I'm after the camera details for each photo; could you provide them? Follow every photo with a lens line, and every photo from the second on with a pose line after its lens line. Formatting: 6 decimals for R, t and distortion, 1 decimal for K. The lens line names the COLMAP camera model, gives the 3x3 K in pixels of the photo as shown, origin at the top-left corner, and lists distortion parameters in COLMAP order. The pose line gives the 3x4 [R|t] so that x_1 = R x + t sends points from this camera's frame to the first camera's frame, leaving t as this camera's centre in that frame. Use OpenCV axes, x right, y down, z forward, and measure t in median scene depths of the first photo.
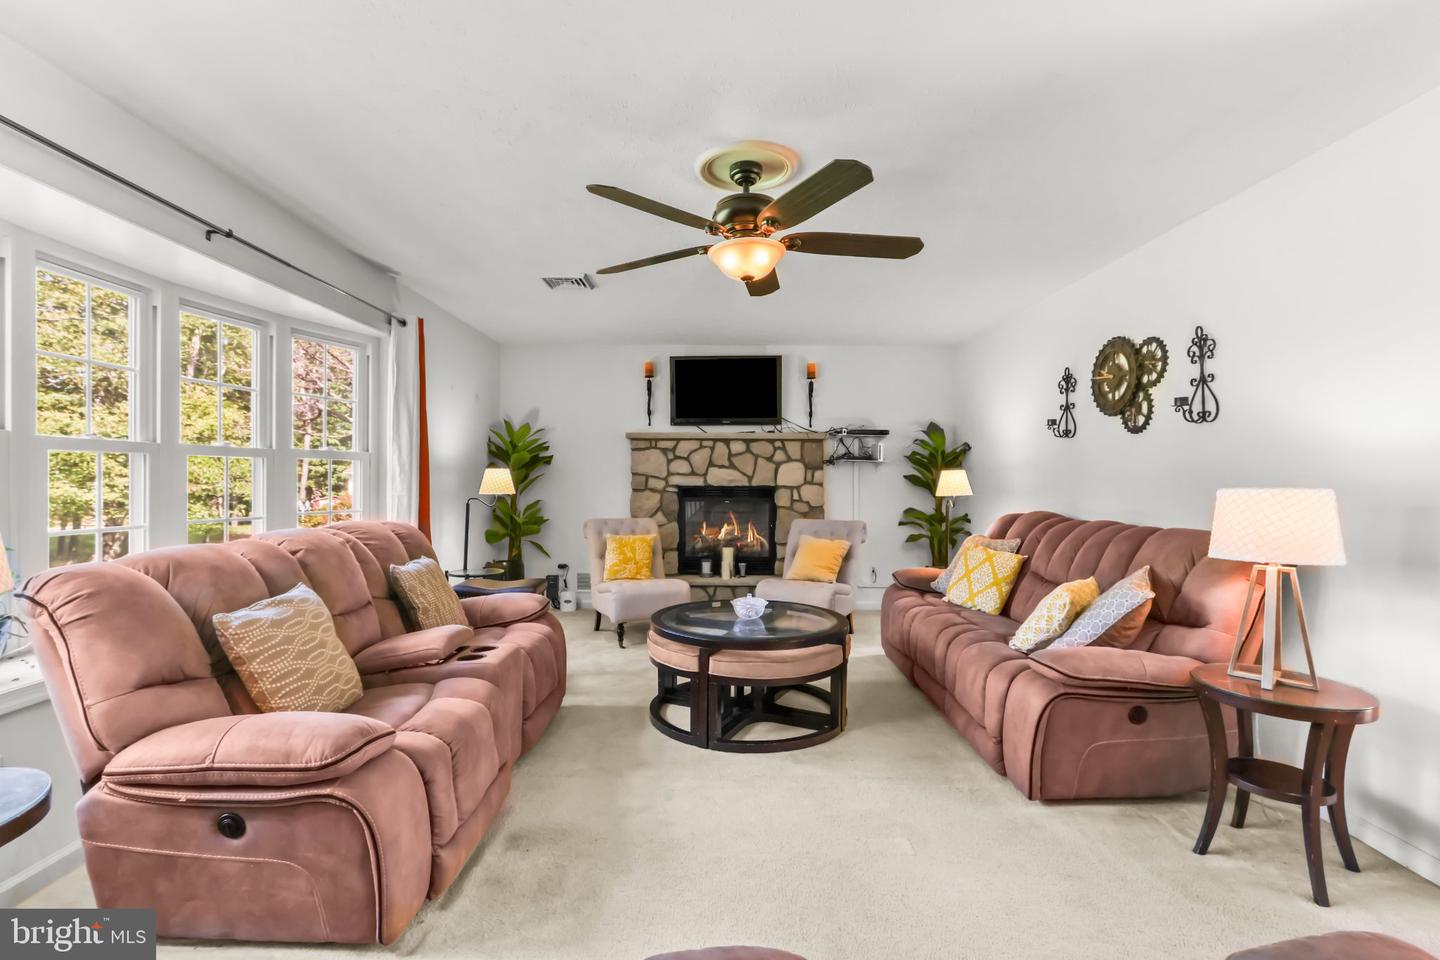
lens RADIAL K [[666.0, 0, 715.5], [0, 666.0, 479.7], [0, 0, 1]] dist [0.003002, 0.000869]
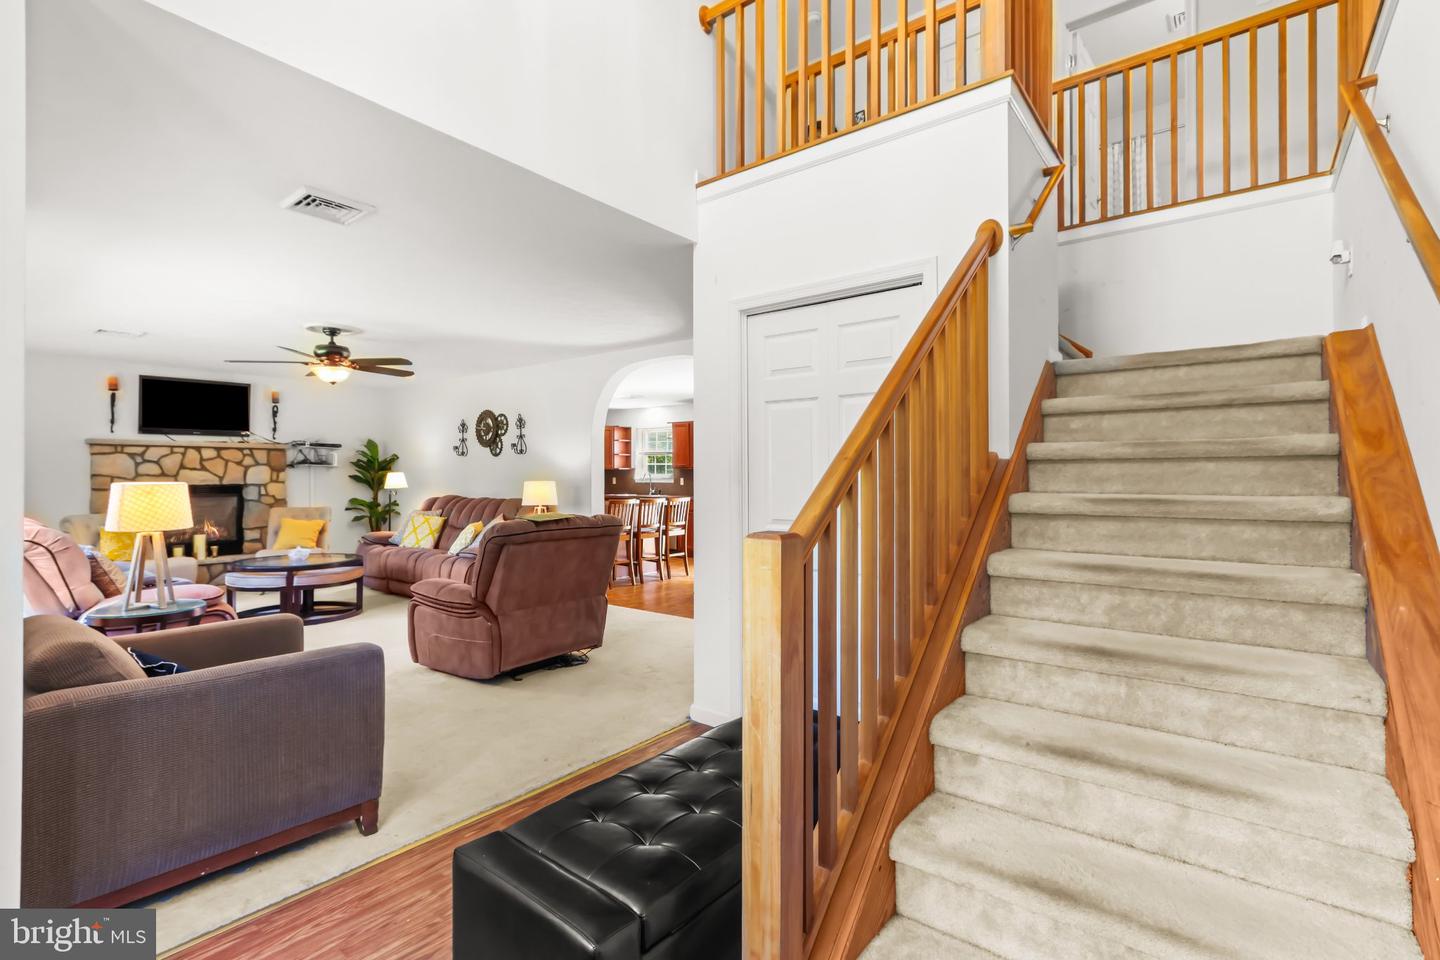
lens RADIAL K [[666.0, 0, 715.5], [0, 666.0, 479.7], [0, 0, 1]] dist [0.003002, 0.000869]
pose [[0.620171, -0.009721, 0.784407, -0.370243], [0.006310, 0.999953, 0.007403, -0.003171], [-0.784441, 0.000359, 0.620203, -0.533799]]
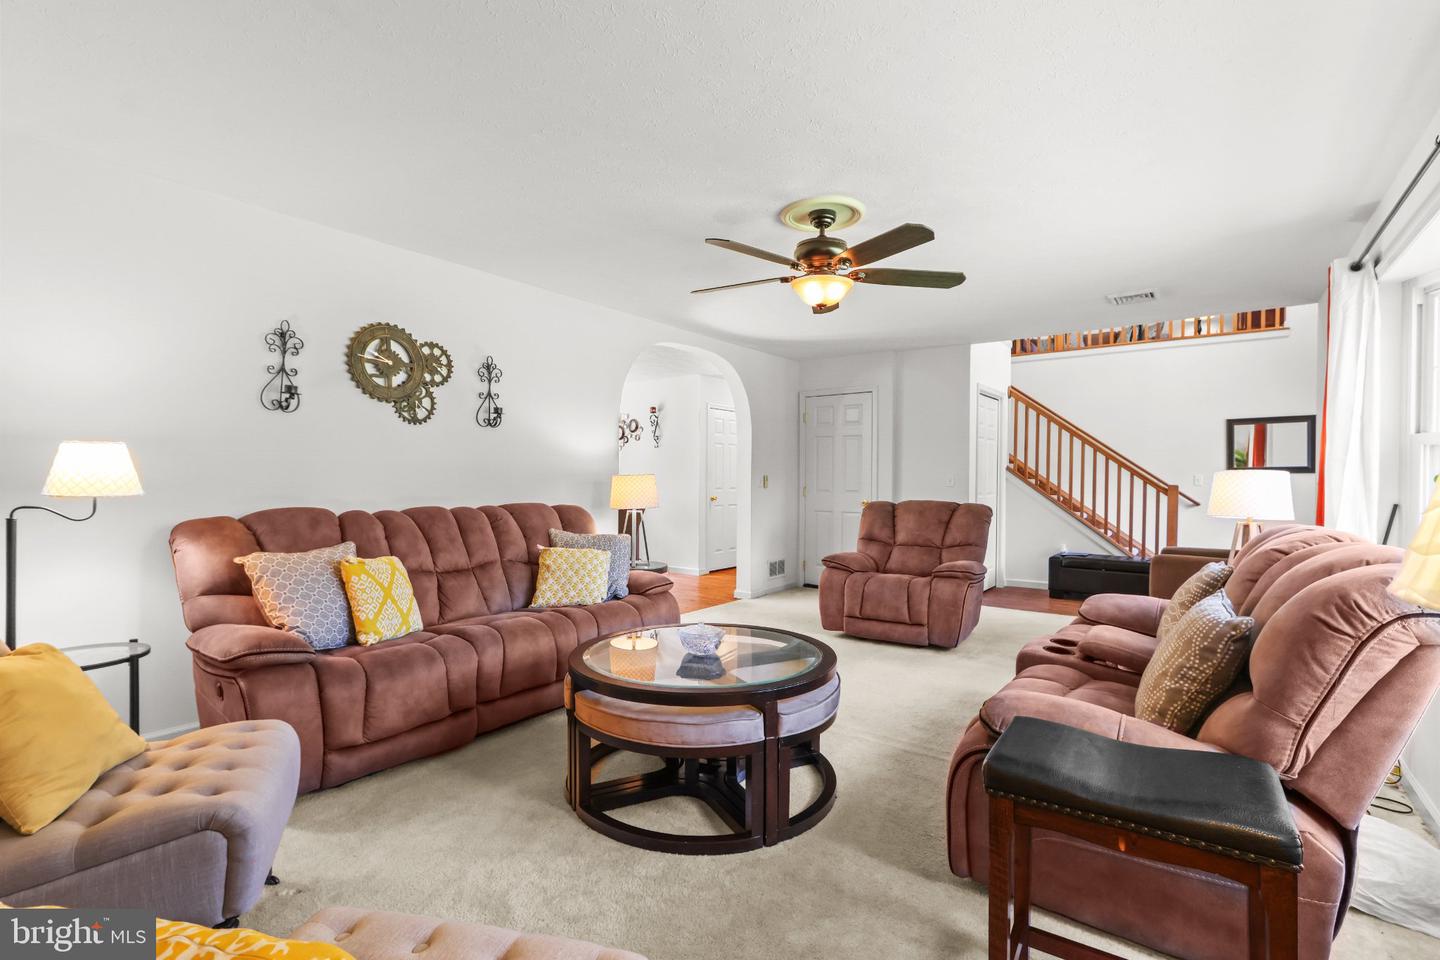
lens RADIAL K [[666.0, 0, 715.5], [0, 666.0, 479.7], [0, 0, 1]] dist [0.003002, 0.000869]
pose [[-0.803123, -0.006881, 0.595774, -0.234295], [-0.002837, 0.999966, 0.007724, 0.005716], [-0.595807, 0.004513, -0.803115, 0.926801]]
